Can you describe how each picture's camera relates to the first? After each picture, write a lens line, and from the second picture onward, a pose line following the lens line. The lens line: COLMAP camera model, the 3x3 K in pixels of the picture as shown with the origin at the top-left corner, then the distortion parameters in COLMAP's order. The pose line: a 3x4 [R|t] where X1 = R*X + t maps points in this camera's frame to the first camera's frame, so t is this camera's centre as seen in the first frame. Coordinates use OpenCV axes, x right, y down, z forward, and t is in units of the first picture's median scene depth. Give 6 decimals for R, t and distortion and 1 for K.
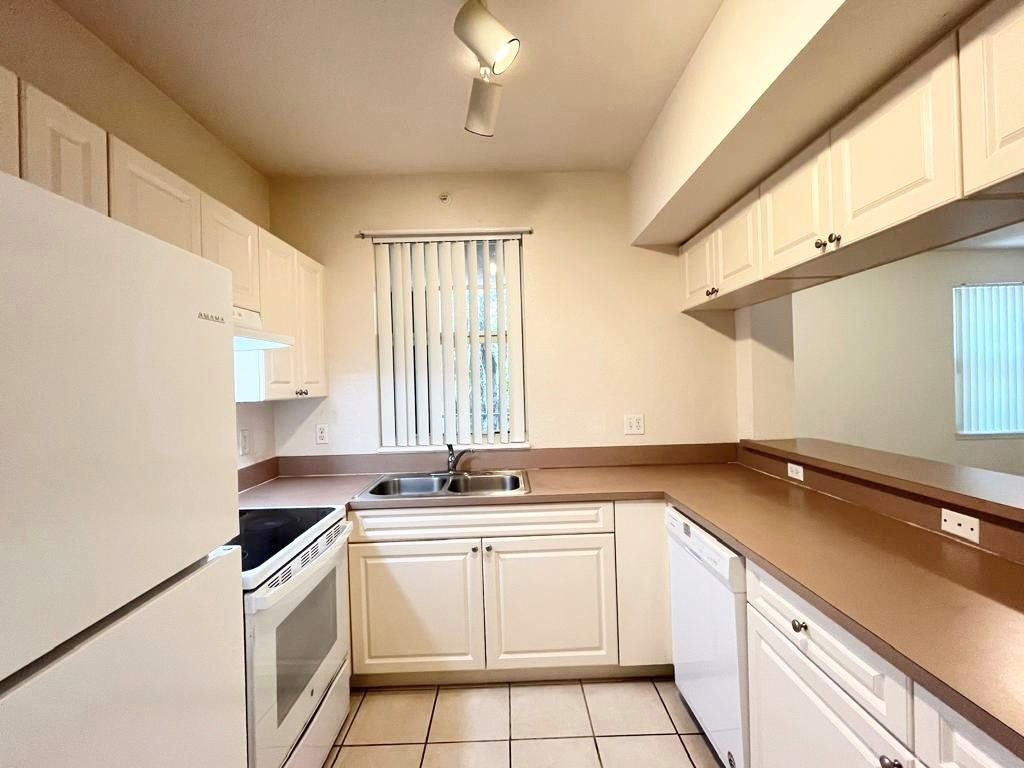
lens RADIAL K [[472.0, 0, 509.3], [0, 472.0, 384.2], [0, 0, 1]] dist [-0.003895, -0.000596]
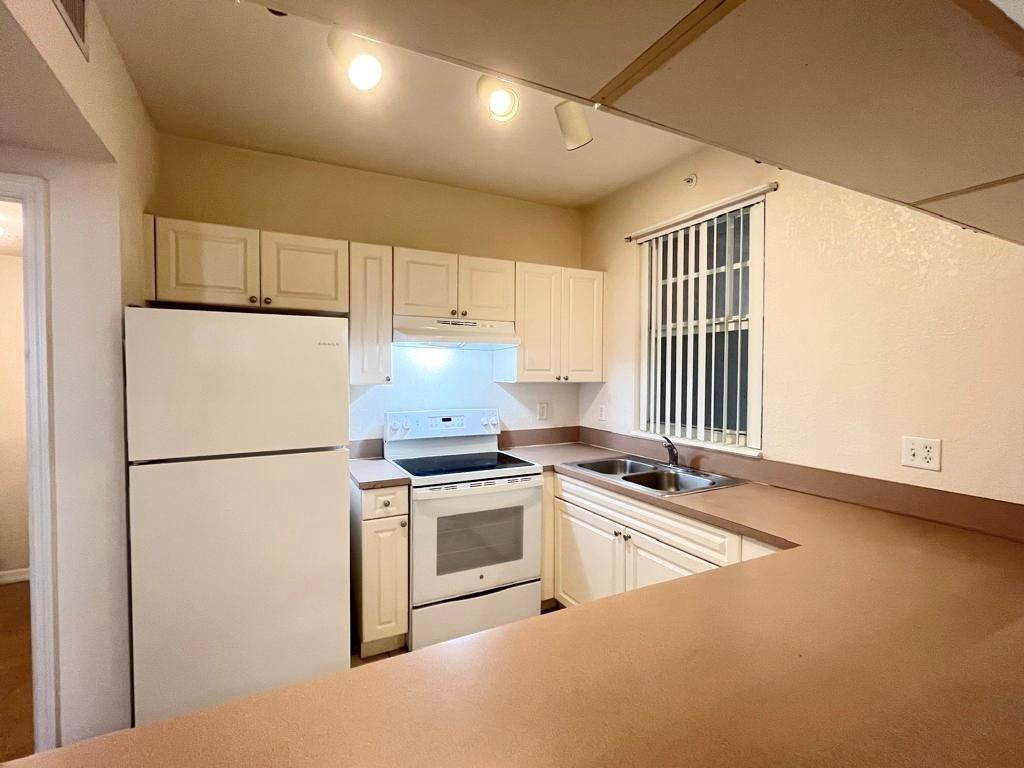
lens RADIAL K [[472.0, 0, 509.3], [0, 472.0, 384.2], [0, 0, 1]] dist [-0.003895, -0.000596]
pose [[0.454151, 0.057036, -0.889097, 0.676842], [-0.019023, 0.998342, 0.054327, -0.033842], [0.890722, -0.007760, 0.454483, 0.286408]]
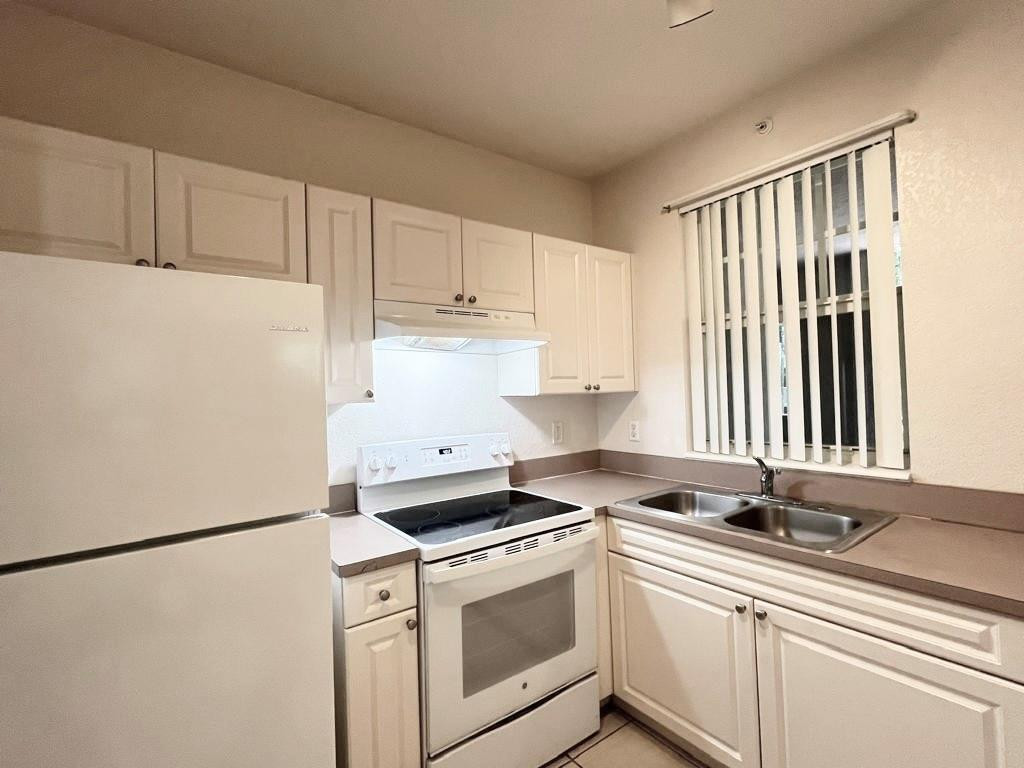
lens RADIAL K [[472.0, 0, 509.3], [0, 472.0, 384.2], [0, 0, 1]] dist [-0.003895, -0.000596]
pose [[0.583687, -0.000276, -0.811979, 0.275643], [0.011828, 0.999897, 0.008163, 0.001215], [0.811892, -0.014369, 0.583630, 0.285789]]
